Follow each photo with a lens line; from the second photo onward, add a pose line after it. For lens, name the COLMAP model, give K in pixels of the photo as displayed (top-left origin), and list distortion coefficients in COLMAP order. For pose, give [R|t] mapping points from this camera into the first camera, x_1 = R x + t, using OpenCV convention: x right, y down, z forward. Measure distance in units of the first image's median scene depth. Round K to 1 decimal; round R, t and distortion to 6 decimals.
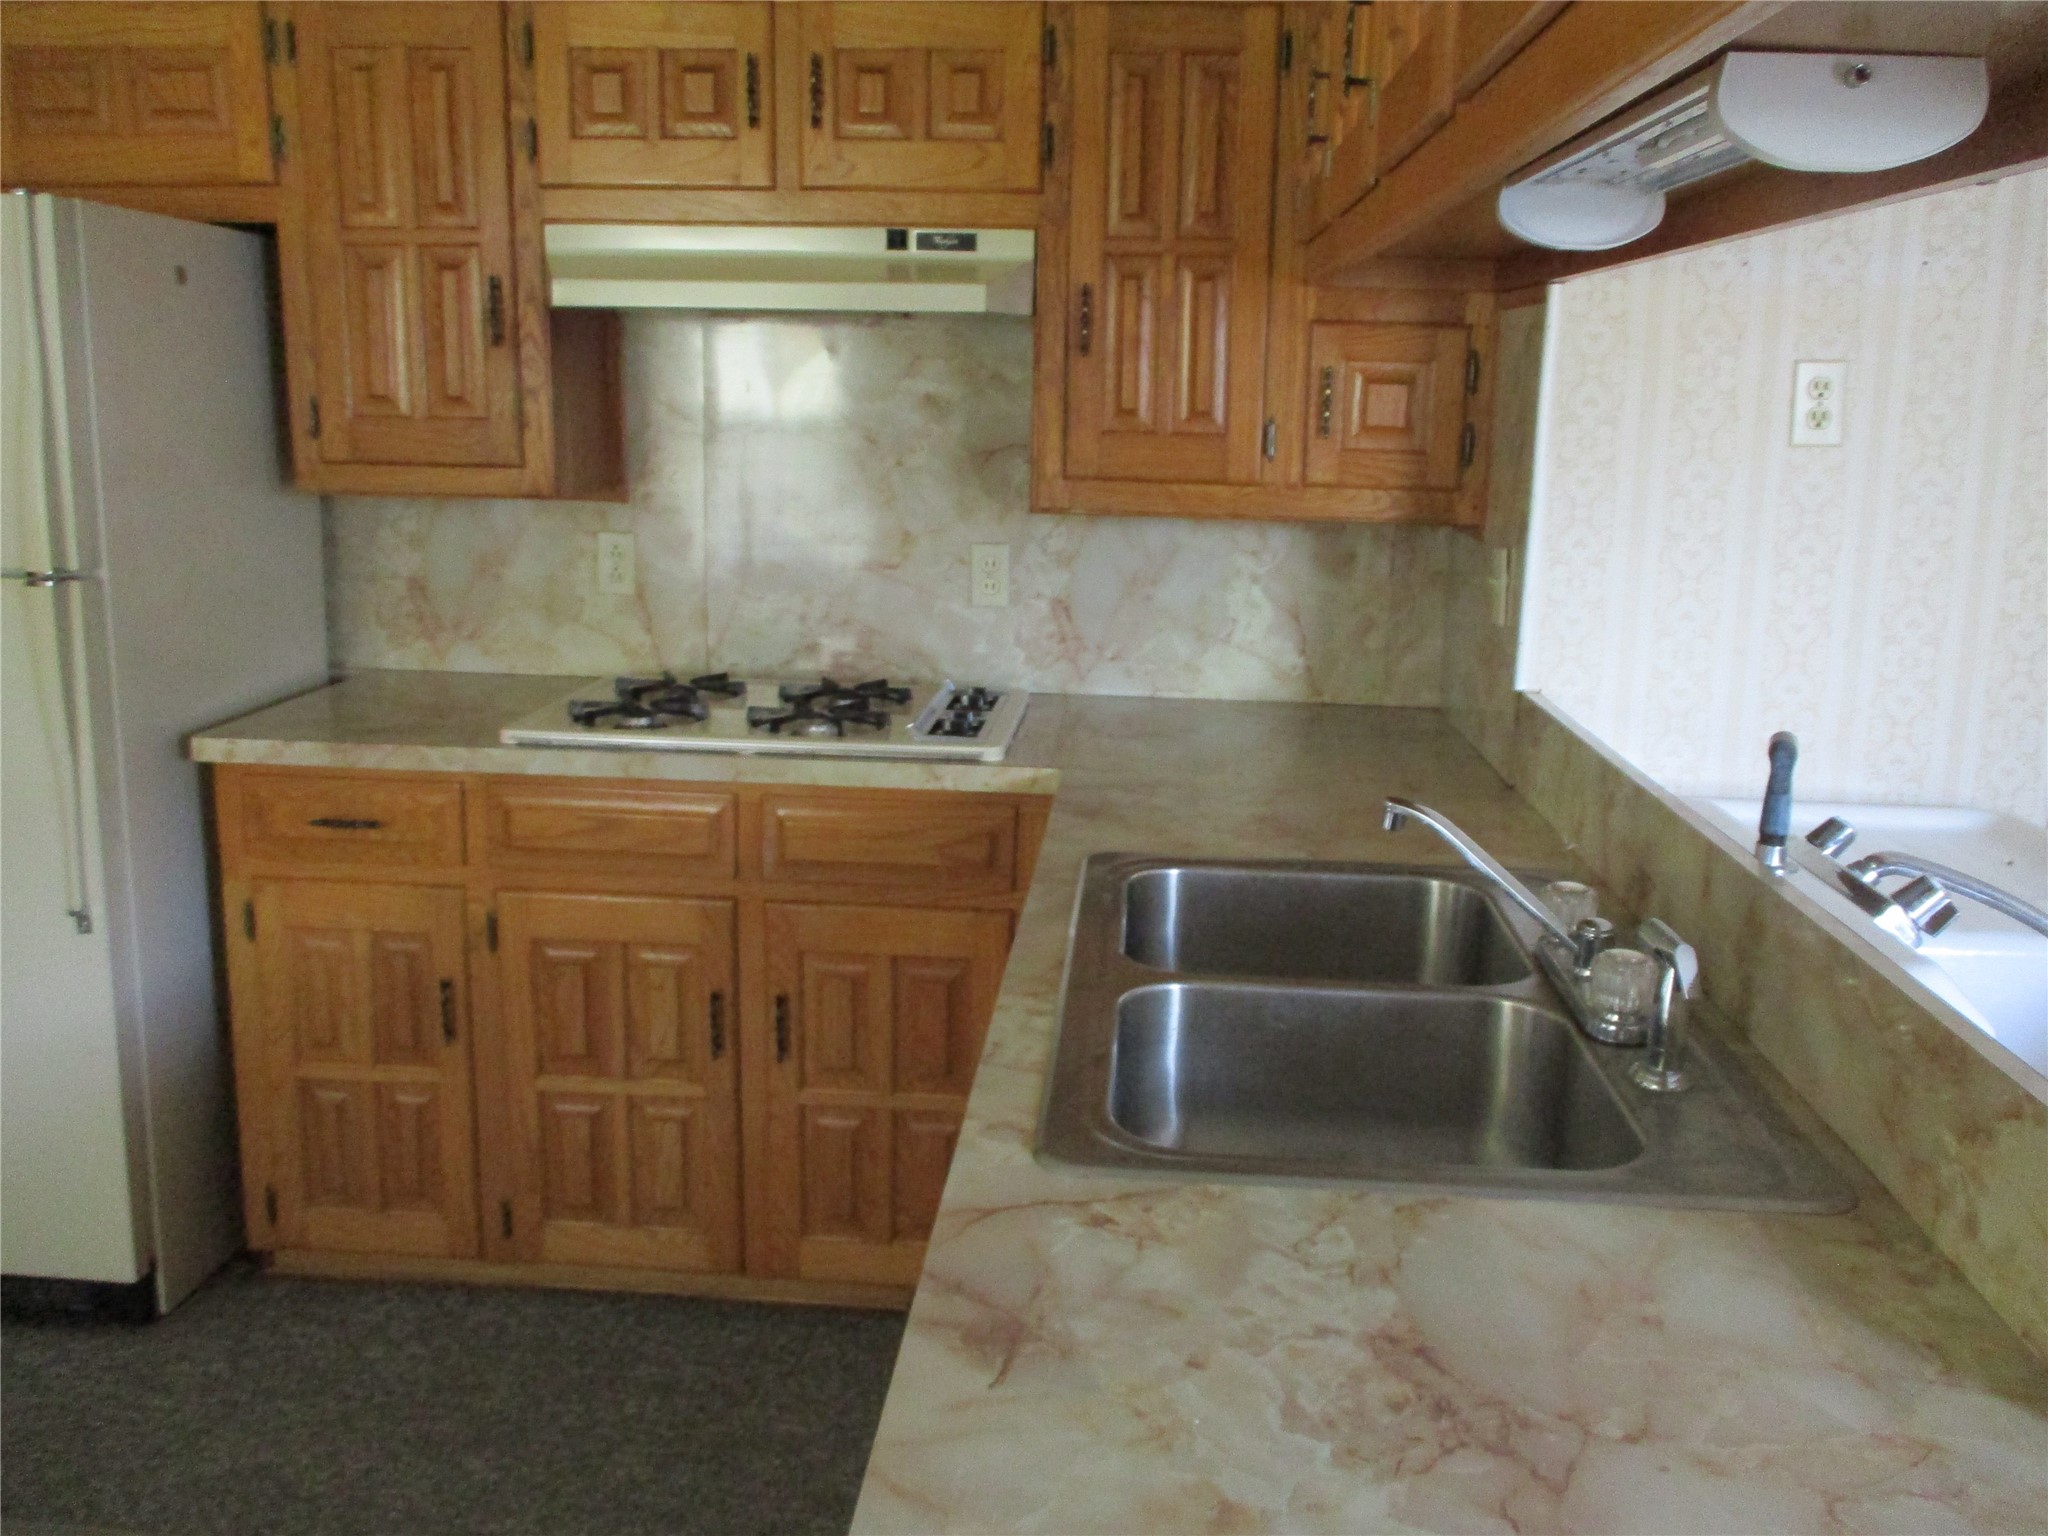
lens RADIAL K [[1718.9, 0, 964.1], [0, 1718.9, 747.6], [0, 0, 1]] dist [-0.031188, 0.005984]
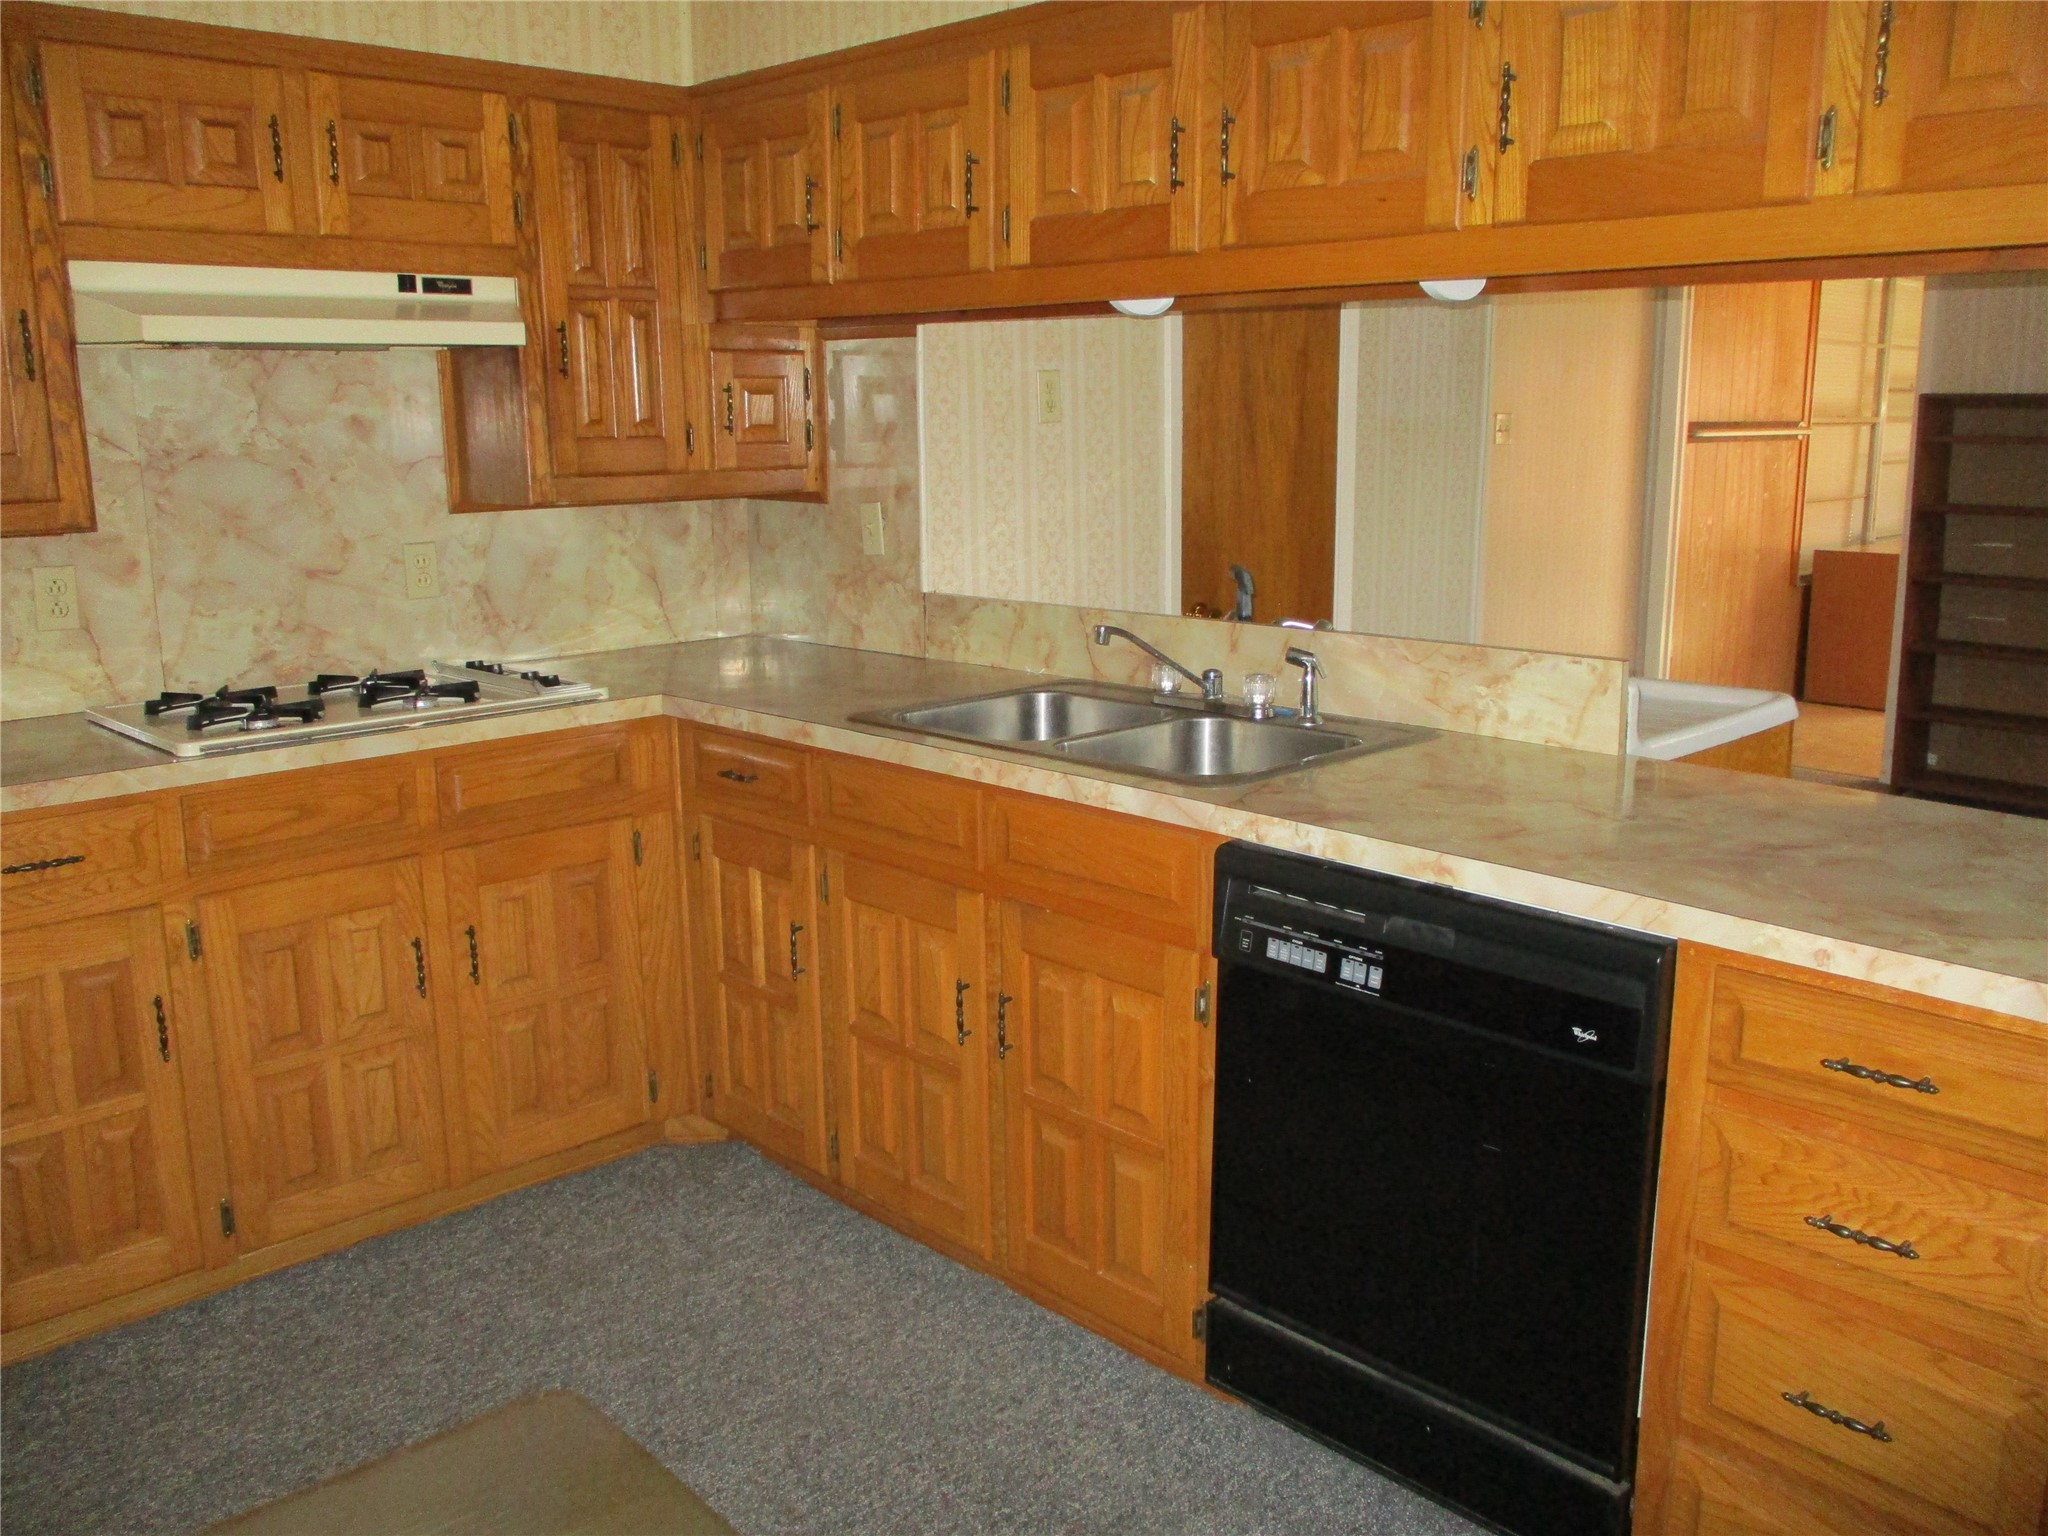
lens RADIAL K [[1718.9, 0, 1026.5], [0, 1718.9, 754.9], [0, 0, 1]] dist [-0.031188, 0.005984]
pose [[0.670276, -0.174979, 0.721188, -0.654917], [0.178698, 0.981266, 0.071998, 0.012418], [-0.720276, 0.080616, 0.688987, -0.086421]]
